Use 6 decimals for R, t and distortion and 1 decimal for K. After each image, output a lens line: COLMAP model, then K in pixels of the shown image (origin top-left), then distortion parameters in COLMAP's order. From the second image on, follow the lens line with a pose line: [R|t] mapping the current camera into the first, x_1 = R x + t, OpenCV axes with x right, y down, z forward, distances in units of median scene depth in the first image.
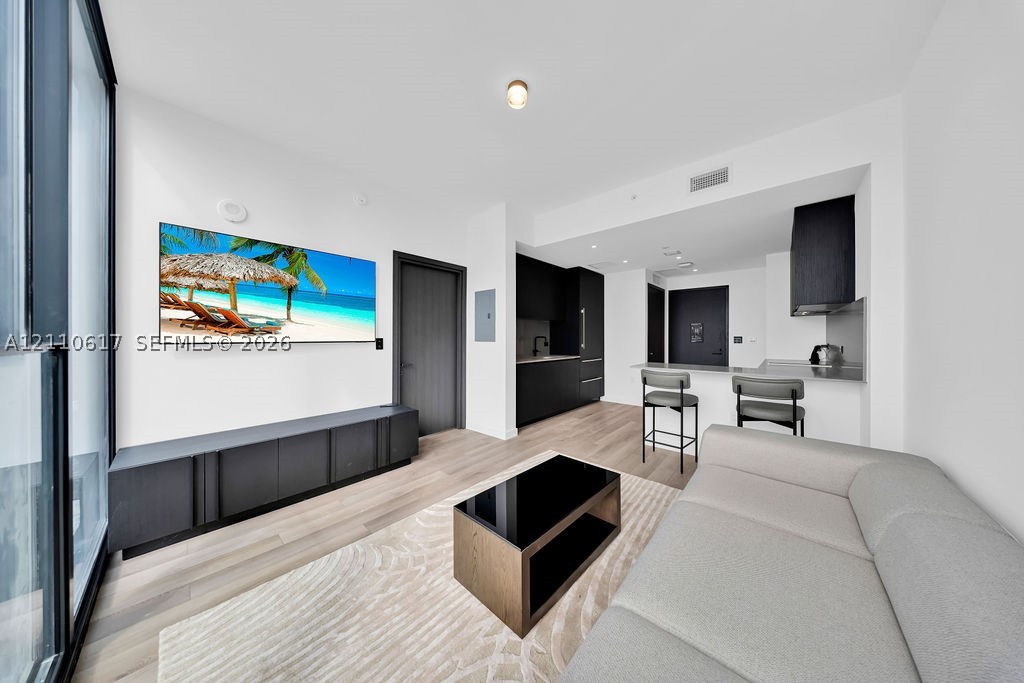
lens RADIAL K [[299.1, 0, 517.0], [0, 299.1, 334.1], [0, 0, 1]] dist [0.001332, -0.000793]
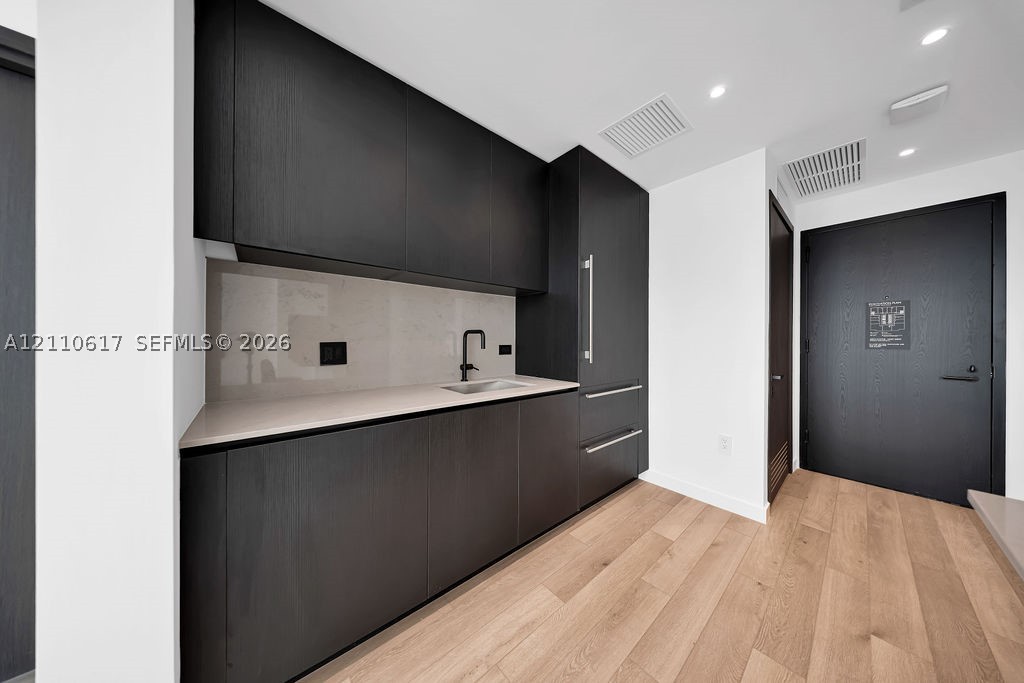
lens RADIAL K [[299.1, 0, 515.8], [0, 299.1, 340.5], [0, 0, 1]] dist [0.001332, -0.000793]
pose [[0.990690, 0.002816, -0.136105, 0.171668], [-0.001902, 0.999975, 0.006849, 0.016875], [0.136121, -0.006526, 0.990671, 0.583321]]
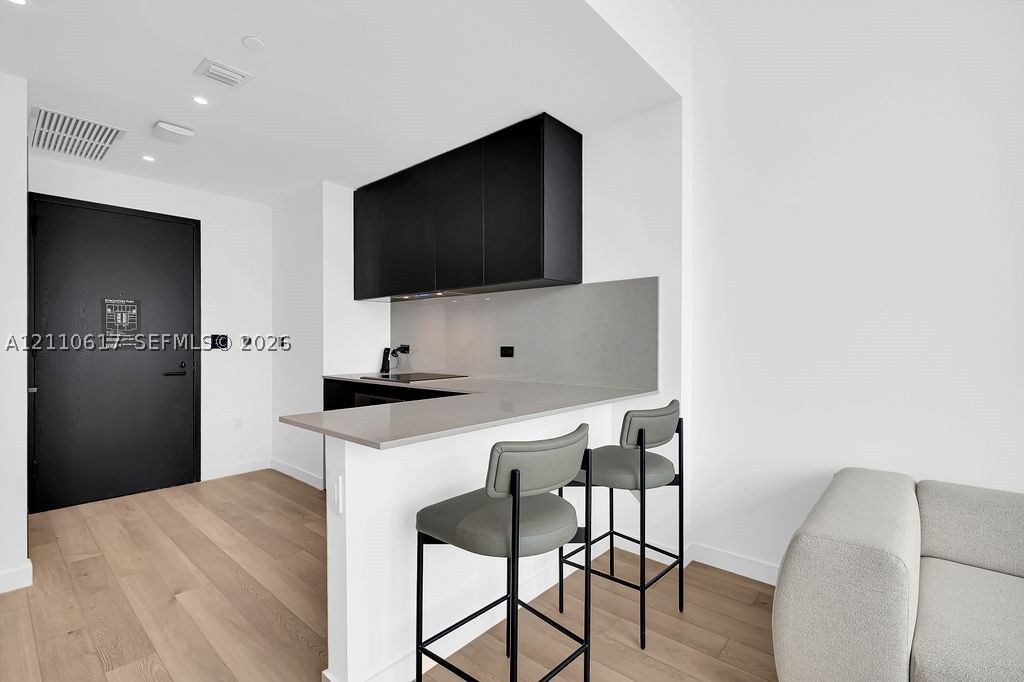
lens RADIAL K [[459.3, 0, 518.1], [0, 459.3, 344.6], [0, 0, 1]] dist [0.005294, -0.000927]
pose [[-0.016067, -0.001957, 0.999869, -0.002575], [-0.008031, 0.999966, 0.001828, 0.019293], [-0.999839, -0.008000, -0.016082, 0.550887]]
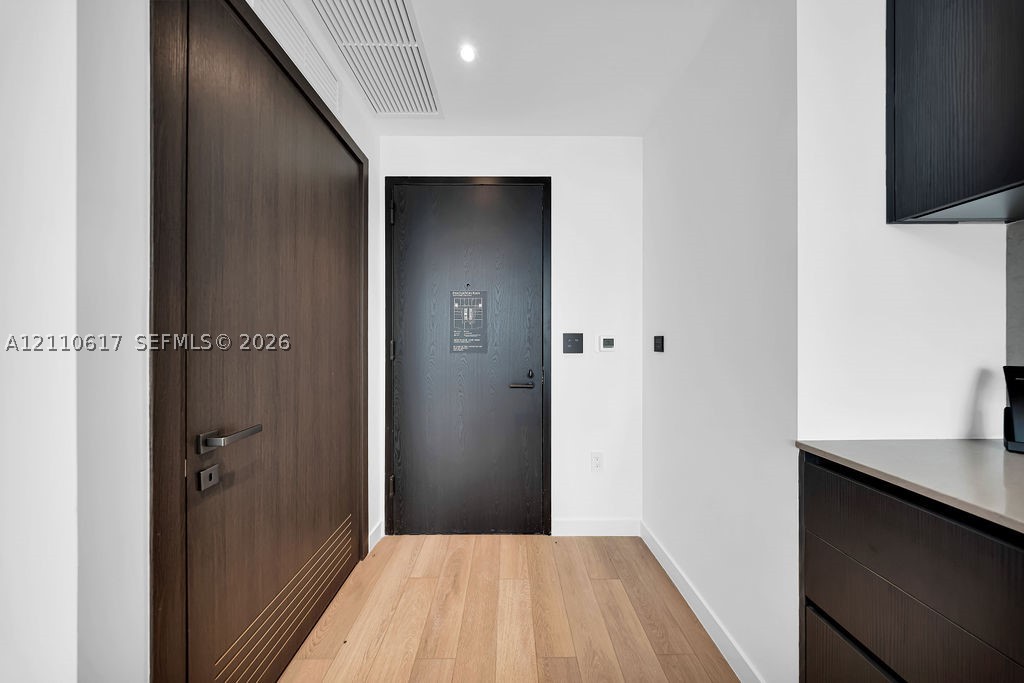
lens RADIAL K [[304.5, 0, 510.8], [0, 304.5, 341.8], [0, 0, 1]] dist [-0.001050, -0.000010]
pose [[0.738776, 0.000775, 0.673950, 0.464127], [-0.004117, 0.999986, 0.003363, 0.017836], [-0.673938, -0.005259, 0.738769, 0.813322]]
